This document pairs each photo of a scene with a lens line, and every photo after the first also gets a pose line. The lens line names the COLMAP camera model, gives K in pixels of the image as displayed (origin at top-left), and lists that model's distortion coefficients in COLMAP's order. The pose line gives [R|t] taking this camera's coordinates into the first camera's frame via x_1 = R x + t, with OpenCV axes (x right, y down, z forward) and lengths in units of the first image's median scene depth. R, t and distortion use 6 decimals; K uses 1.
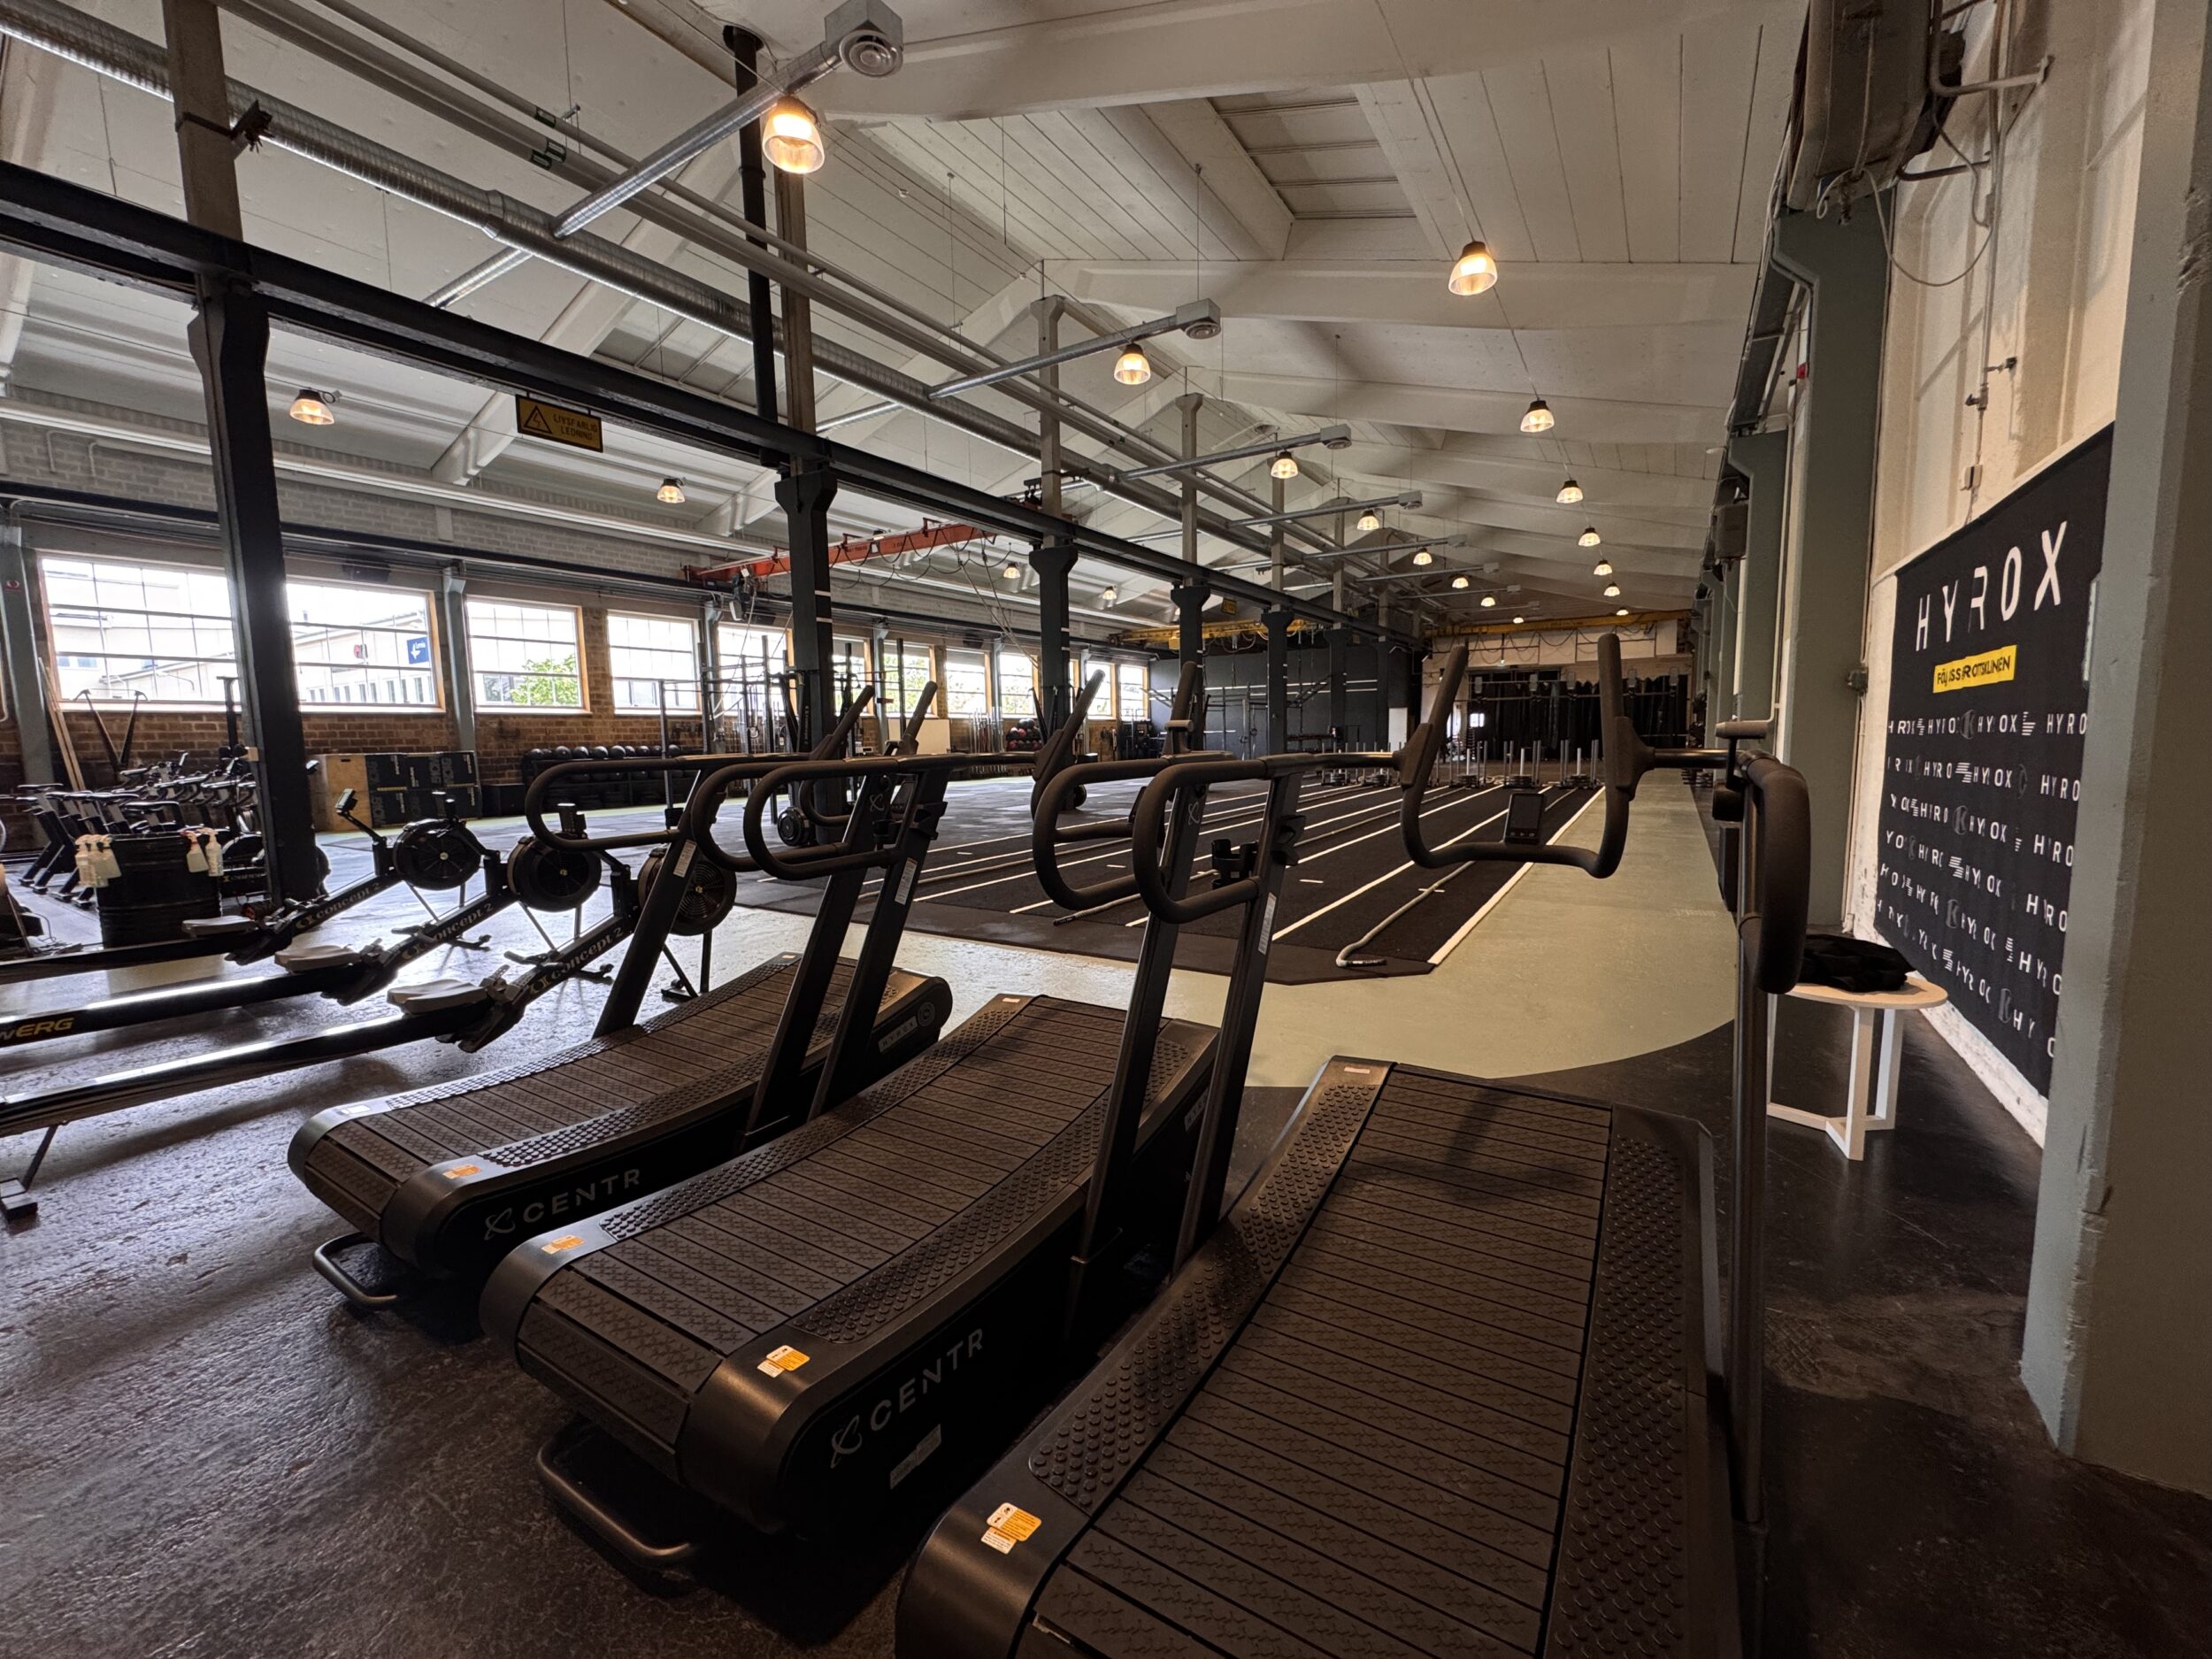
lens RADIAL K [[873.0, 0, 1100.8], [0, 873.0, 828.4], [0, 0, 1]] dist [0.000373, 0.000087]
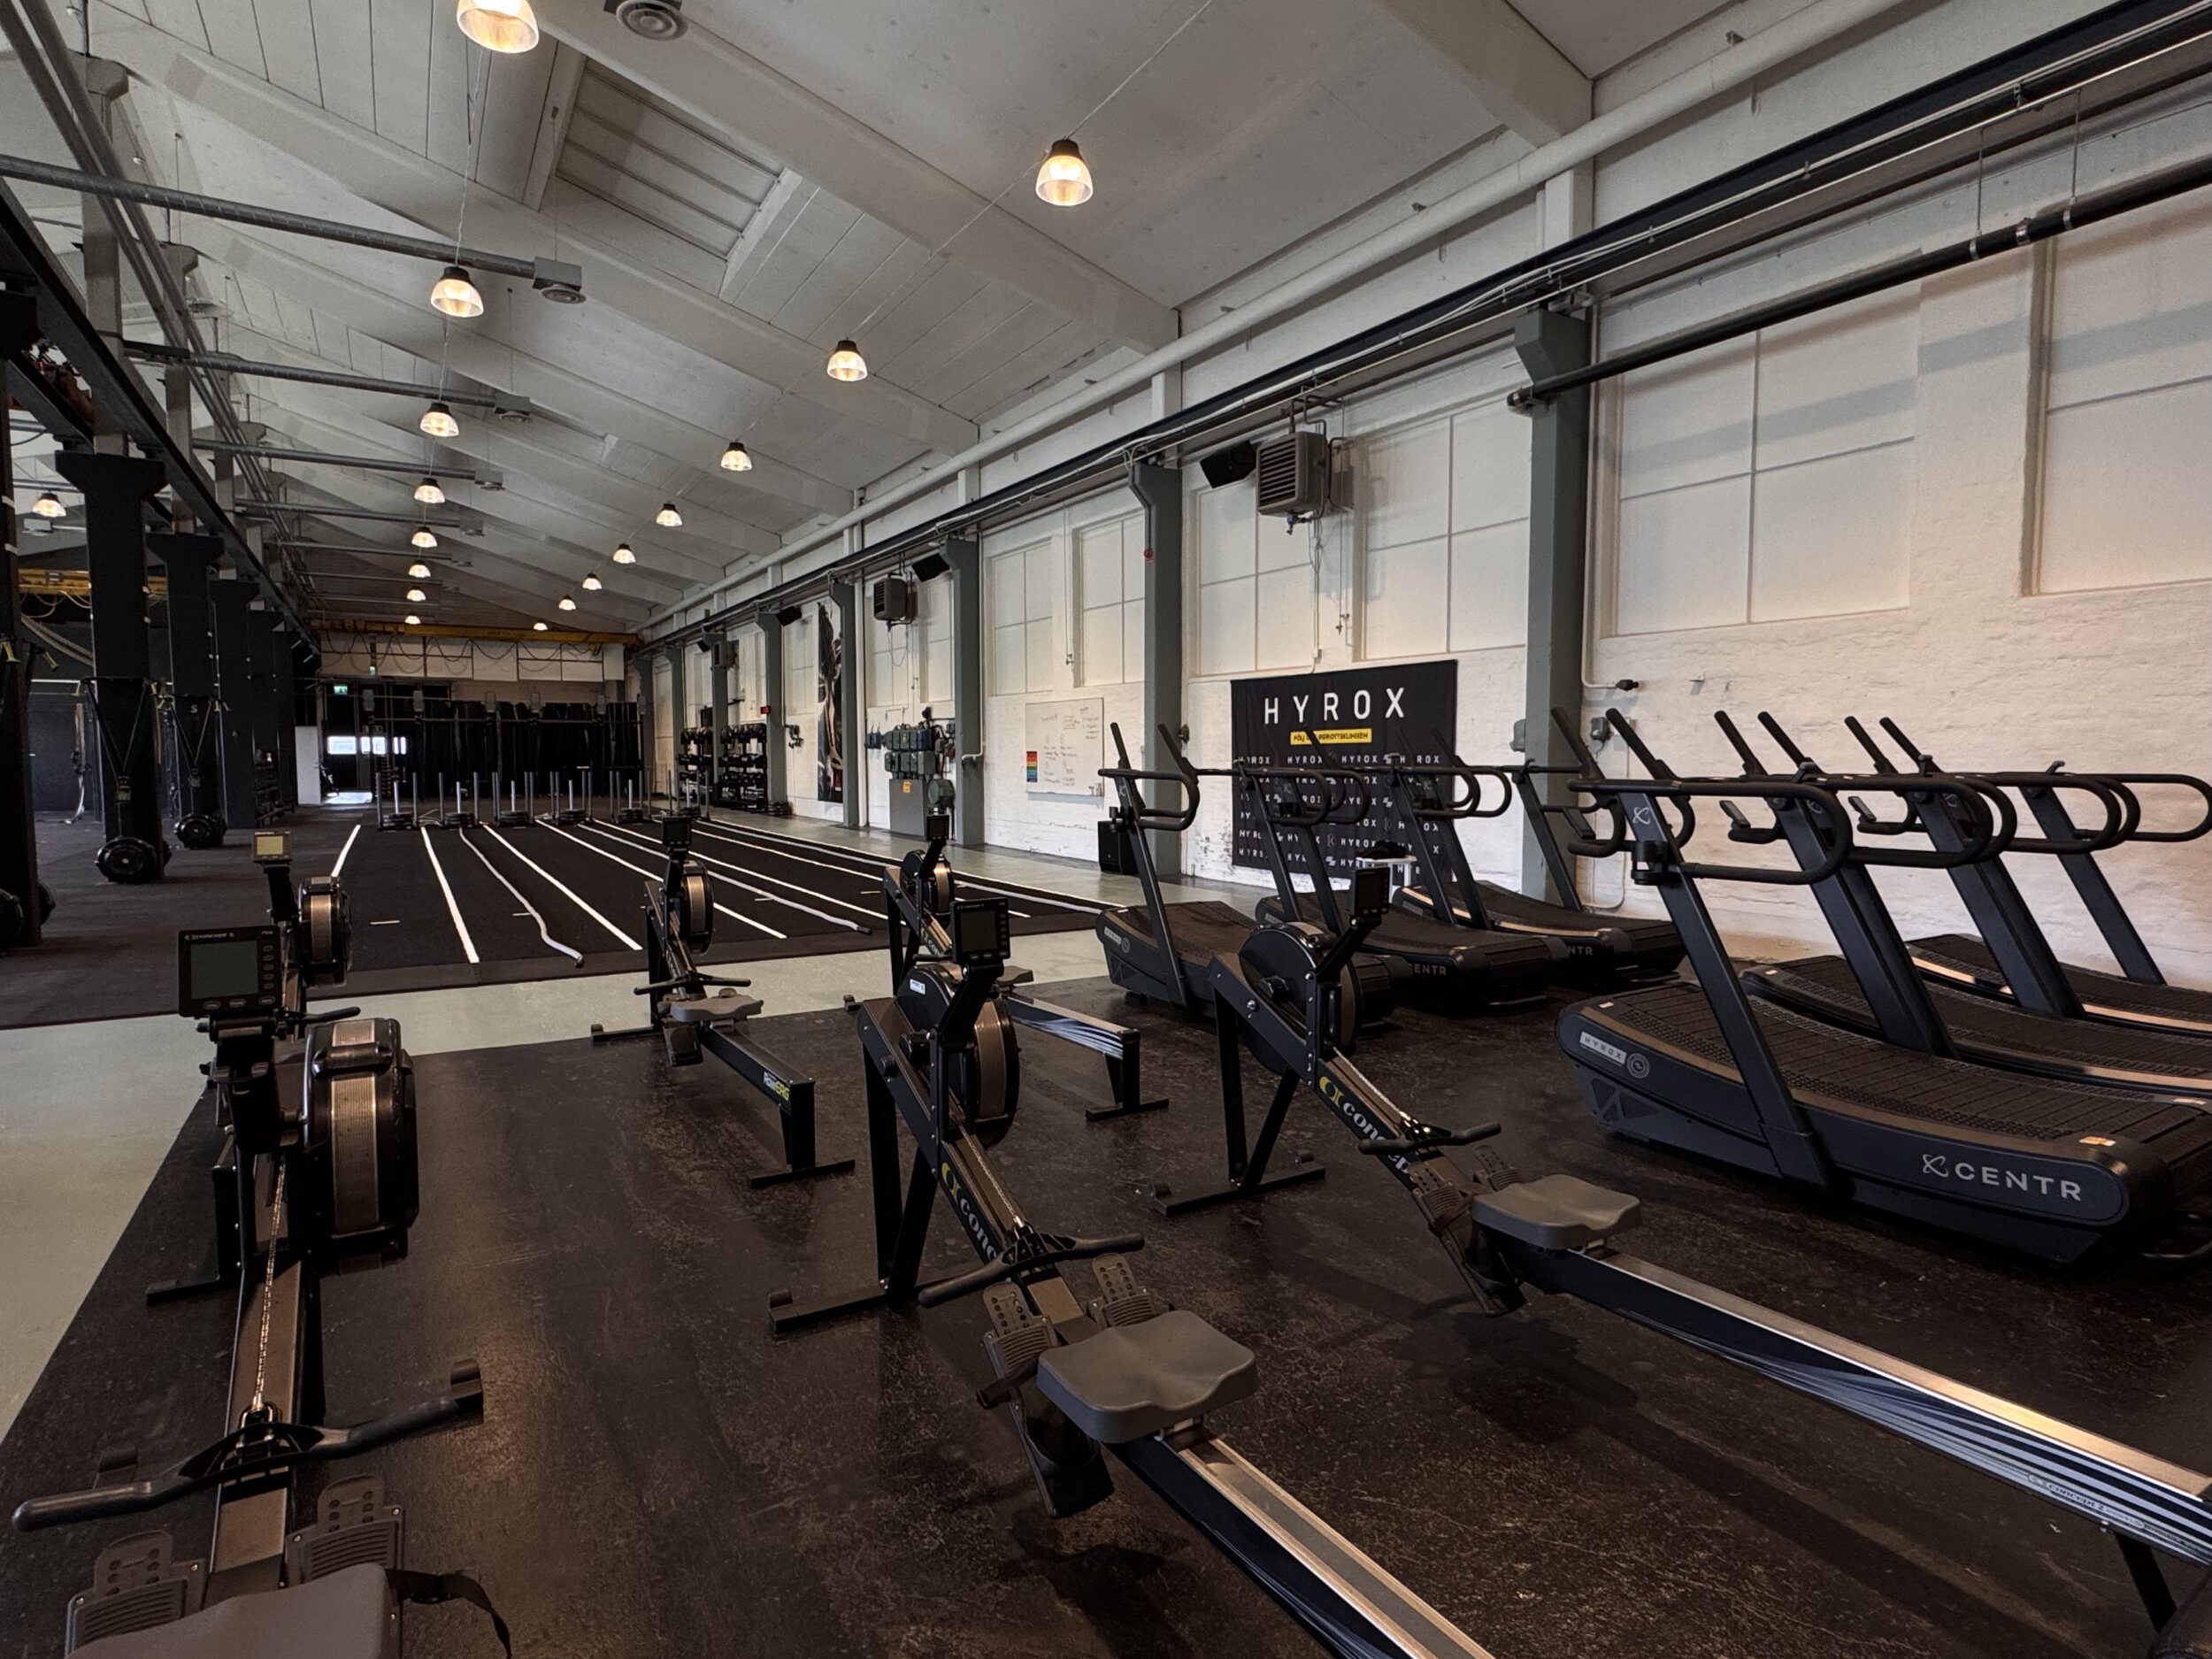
lens RADIAL K [[1155.5, 0, 1099.5], [0, 1155.5, 827.8], [0, 0, 1]] dist [-0.004033, -0.000538]
pose [[0.444101, -0.038878, 0.895133, -0.271730], [0.088826, 0.996047, -0.000808, 0.001857], [-0.891563, 0.079870, 0.445799, 0.023090]]
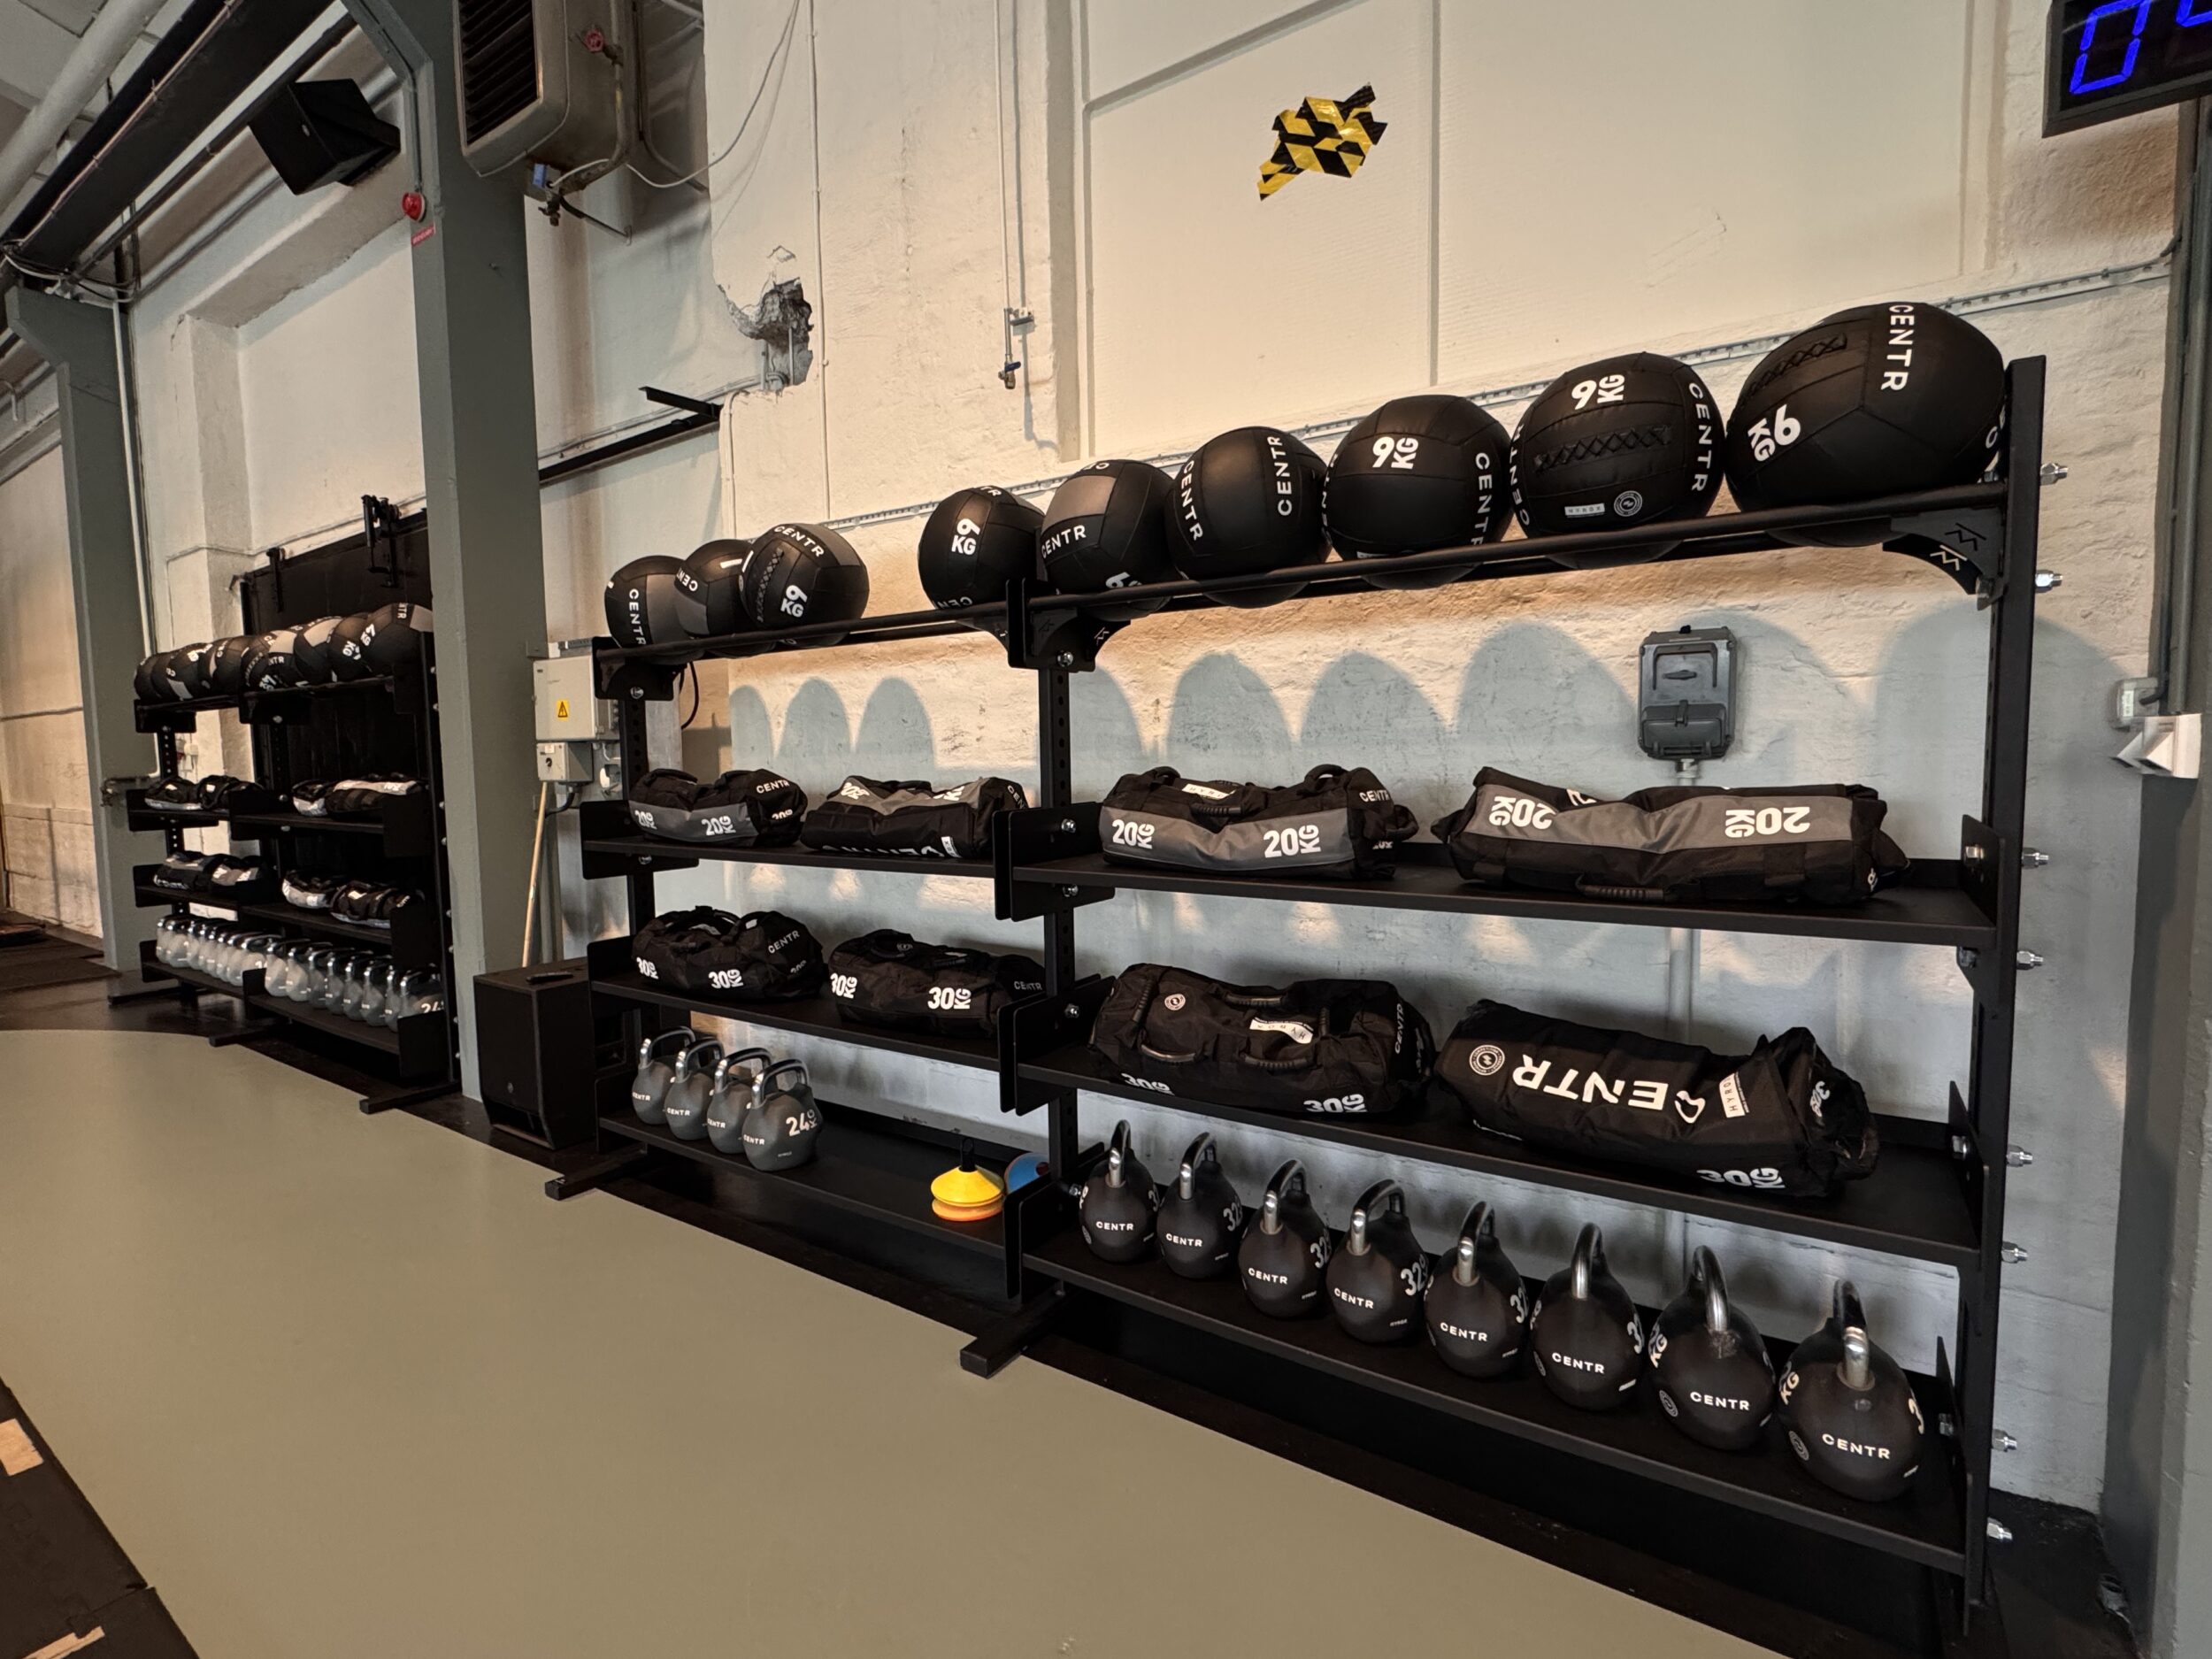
lens RADIAL K [[1038.5, 0, 1108.7], [0, 1038.5, 825.9], [0, 0, 1]] dist [0.016622, 0.000262]
pose [[0.023032, -0.046702, 0.998643, 0.440059], [0.119746, 0.991846, 0.043622, -0.095012], [-0.992537, 0.118579, 0.028436, 0.779581]]
